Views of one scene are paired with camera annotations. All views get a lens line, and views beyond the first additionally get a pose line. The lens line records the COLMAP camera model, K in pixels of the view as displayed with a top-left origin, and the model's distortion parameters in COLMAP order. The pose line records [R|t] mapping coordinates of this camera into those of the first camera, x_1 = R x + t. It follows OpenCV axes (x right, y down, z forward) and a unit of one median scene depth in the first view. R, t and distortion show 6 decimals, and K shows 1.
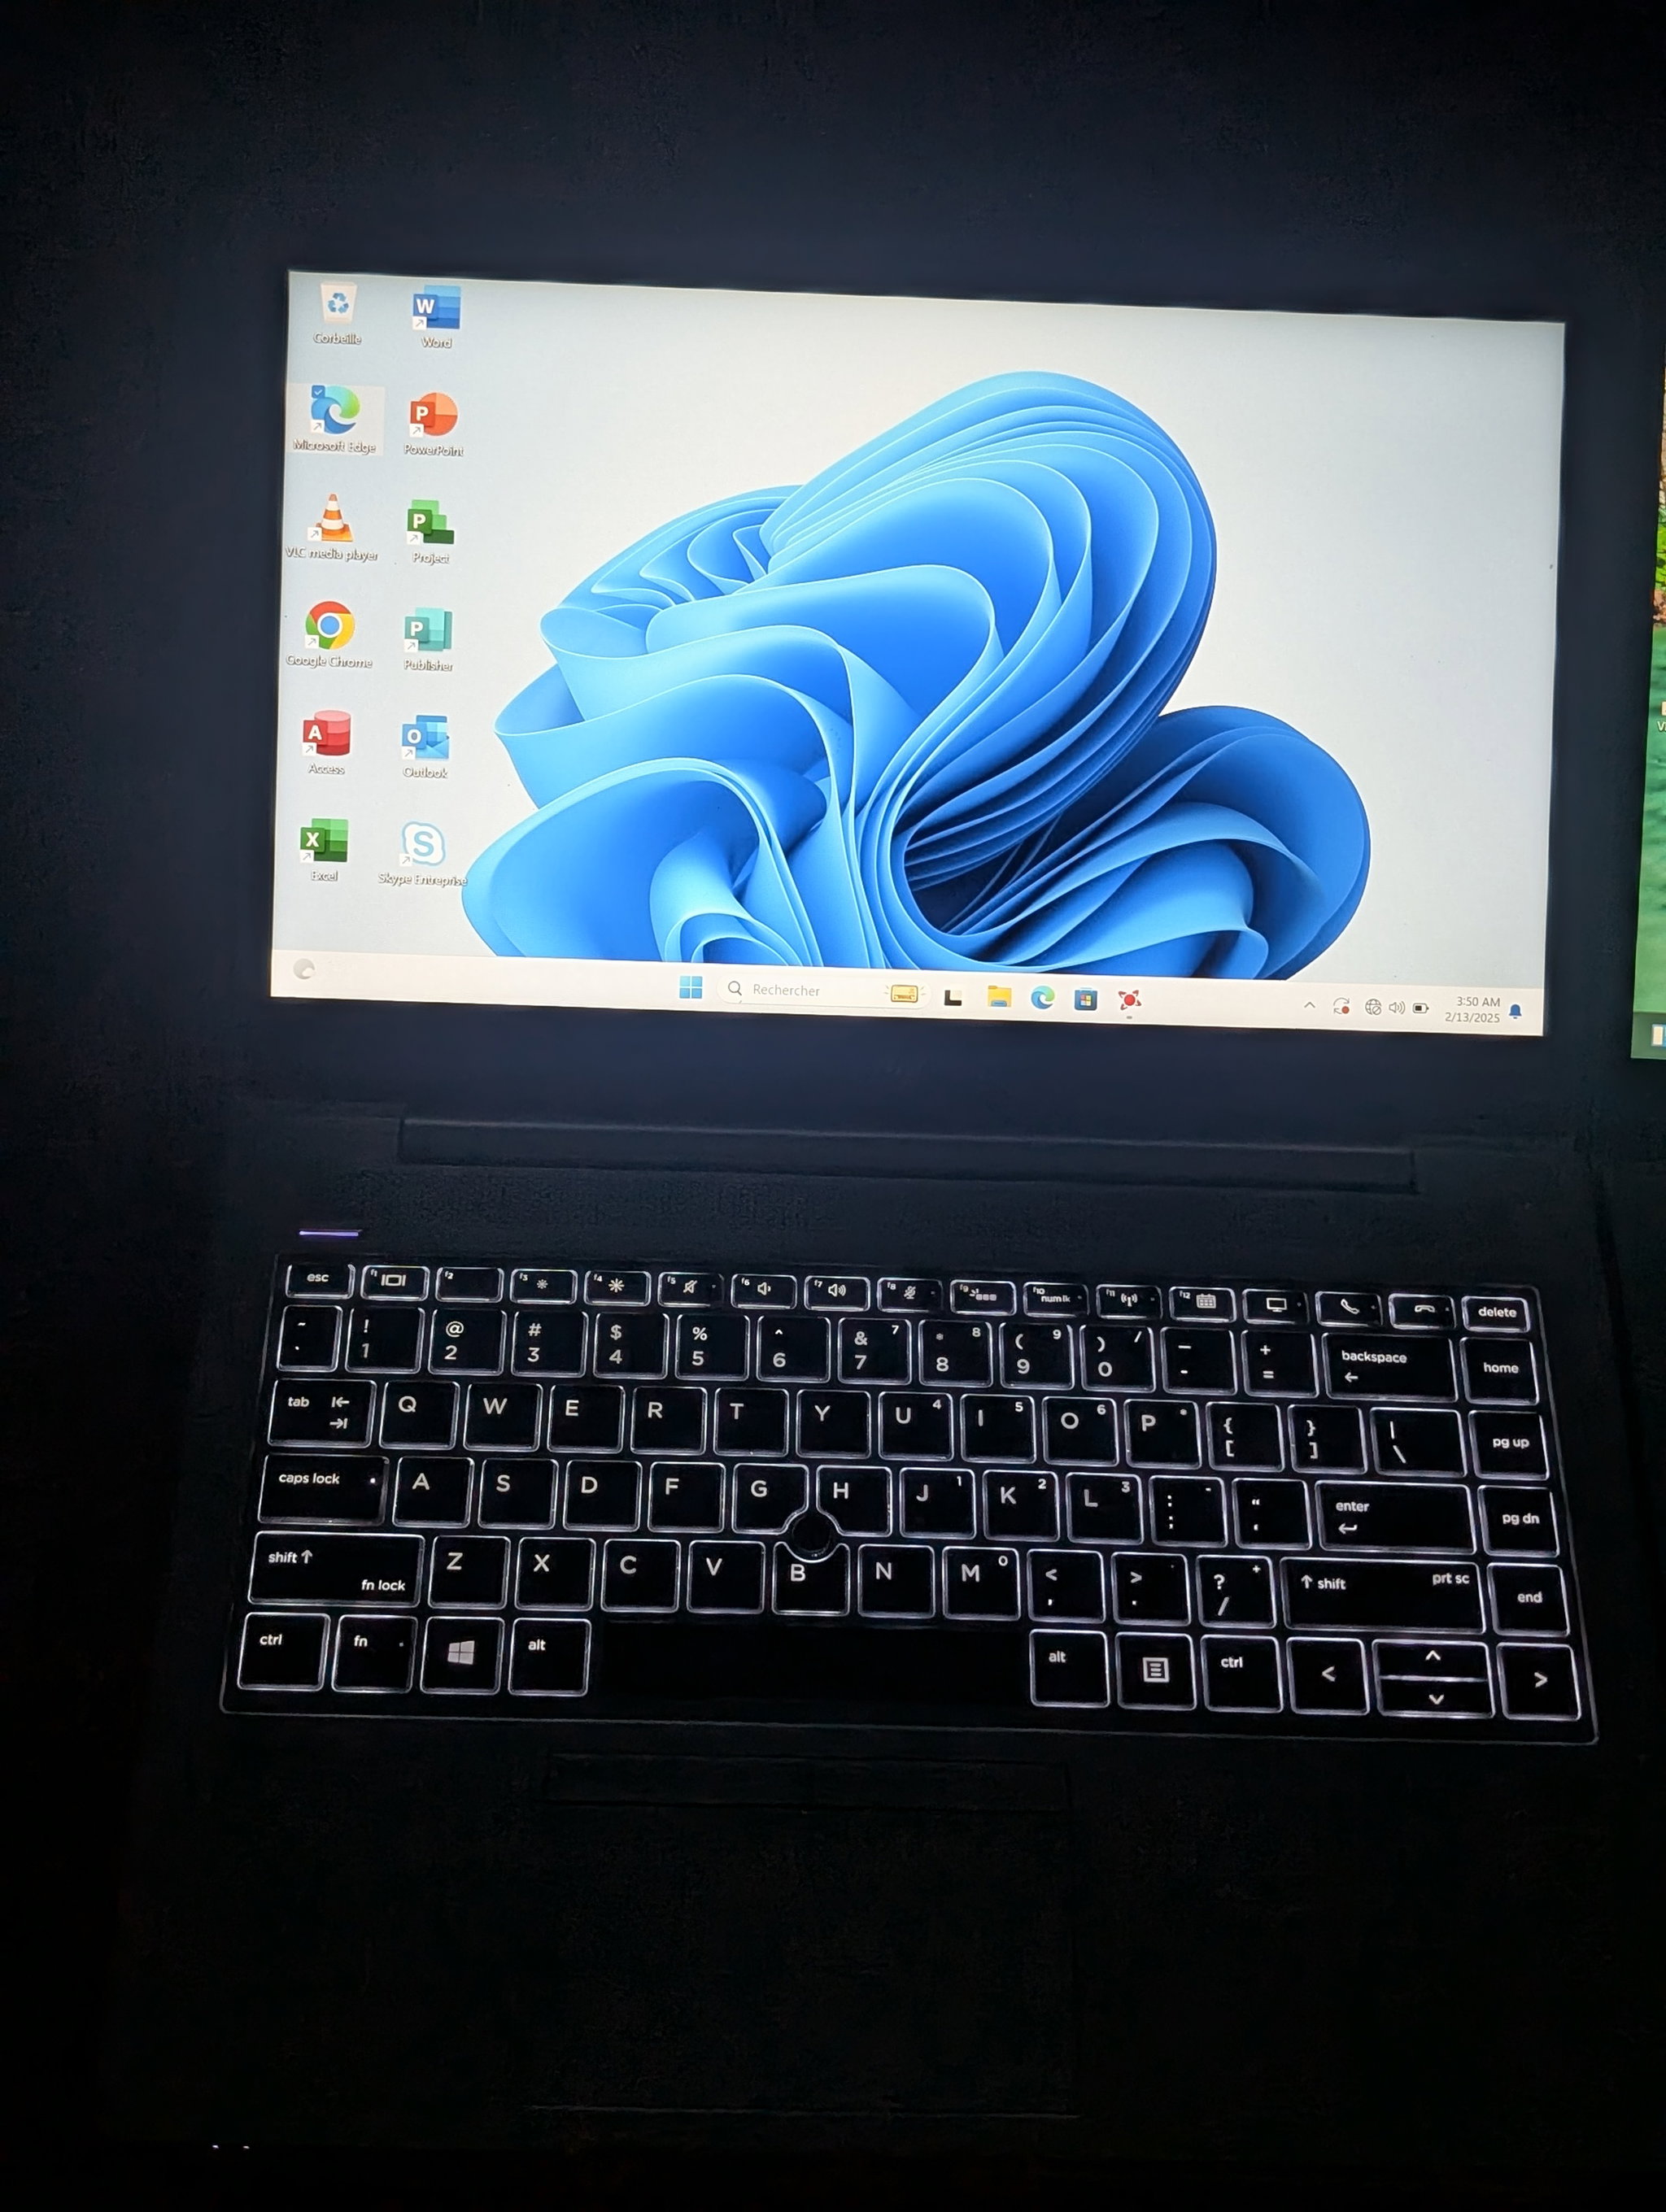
lens RADIAL K [[2628.0, 0, 833.0], [0, 2628.0, 1106.0], [0, 0, 1]] dist [0.205439, -0.791305]
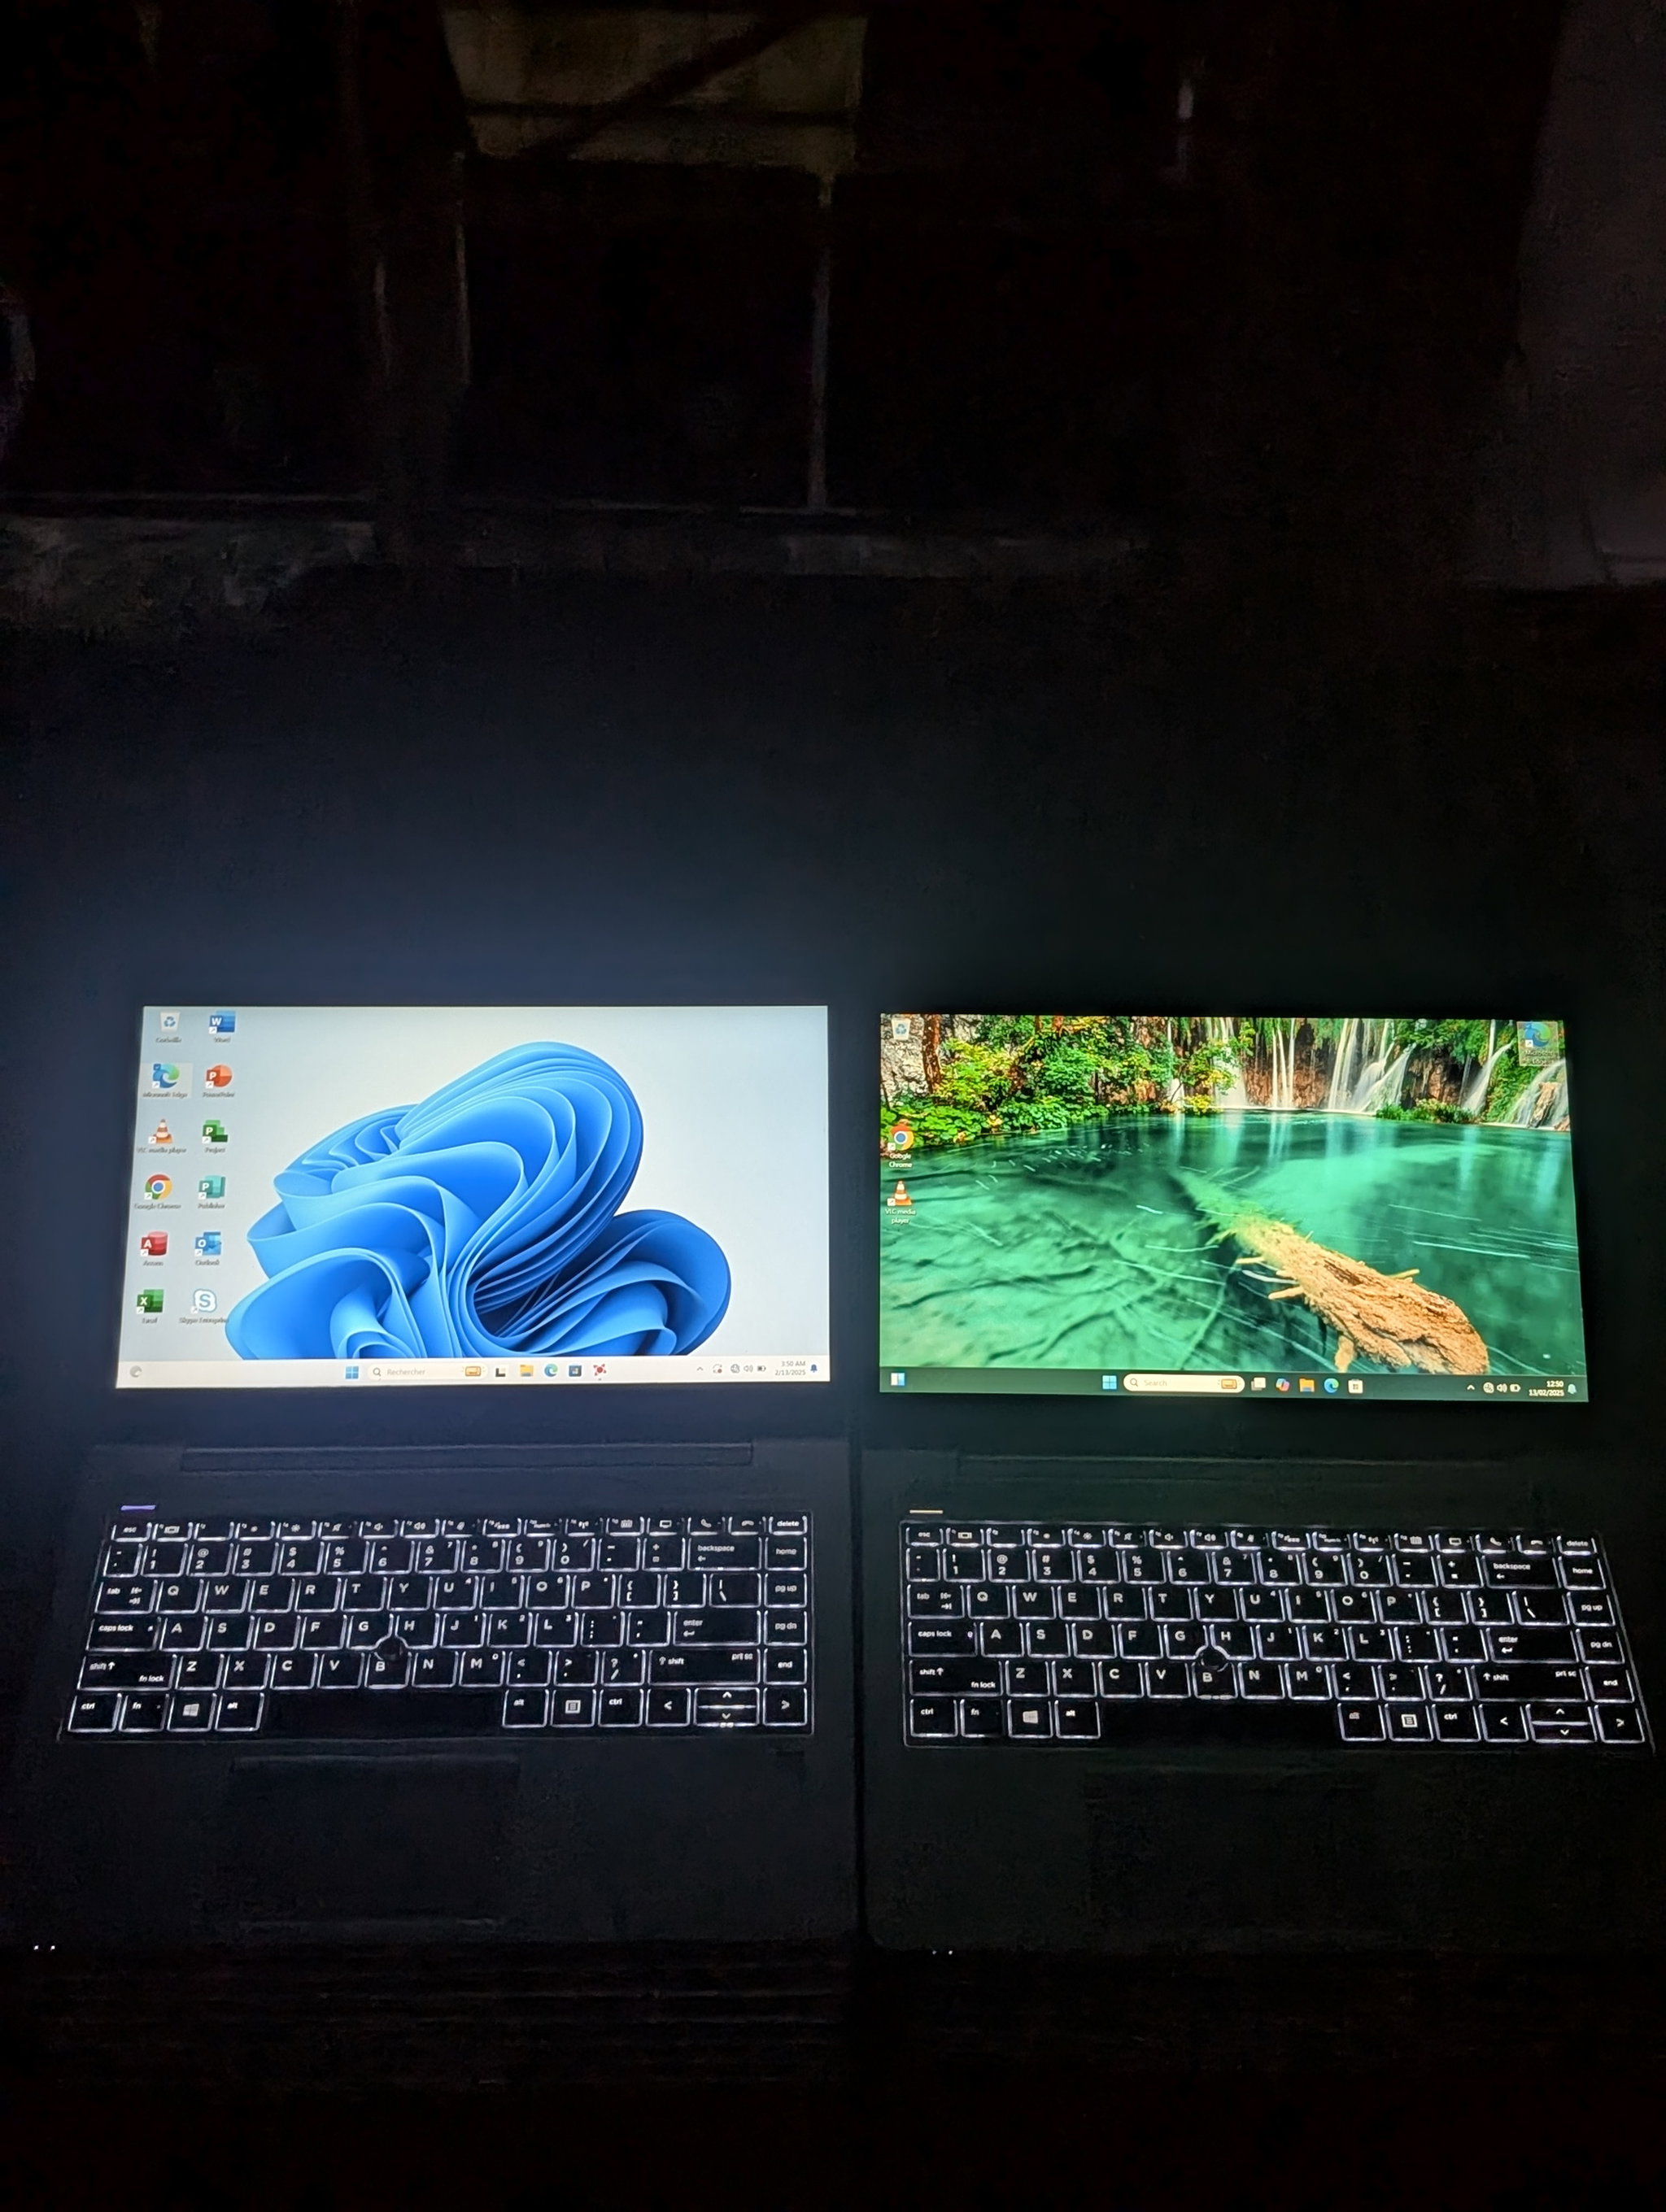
lens RADIAL K [[2628.0, 0, 833.0], [0, 2628.0, 1106.0], [0, 0, 1]] dist [0.205439, -0.791305]
pose [[0.998985, -0.042307, -0.015463, 0.326824], [0.036264, 0.959011, -0.281040, 0.316922], [0.026719, 0.280194, 0.959571, -0.815265]]
